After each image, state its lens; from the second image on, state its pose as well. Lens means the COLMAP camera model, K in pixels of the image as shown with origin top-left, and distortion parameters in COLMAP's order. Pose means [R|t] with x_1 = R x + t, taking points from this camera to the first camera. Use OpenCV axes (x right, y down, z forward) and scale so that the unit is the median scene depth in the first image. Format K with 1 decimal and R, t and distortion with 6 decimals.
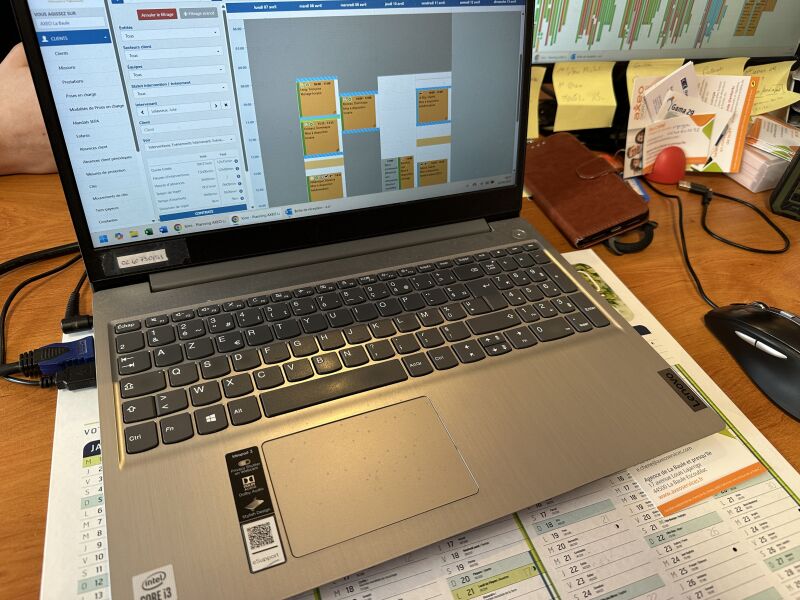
lens RADIAL K [[551.5, 0, 400.0], [0, 551.5, 300.0], [0, 0, 1]] dist [-0.002504, -0.066764]
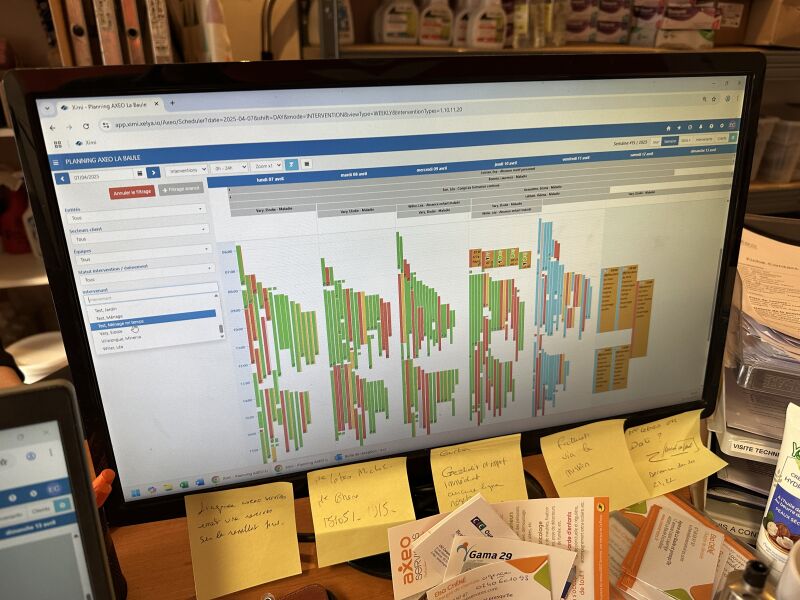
lens RADIAL K [[551.5, 0, 400.0], [0, 551.5, 300.0], [0, 0, 1]] dist [-0.002504, -0.066764]
pose [[0.996044, -0.058862, -0.066566, 0.458608], [0.034728, 0.947415, -0.318117, -0.415410], [0.081790, 0.314547, 0.945712, 0.292379]]
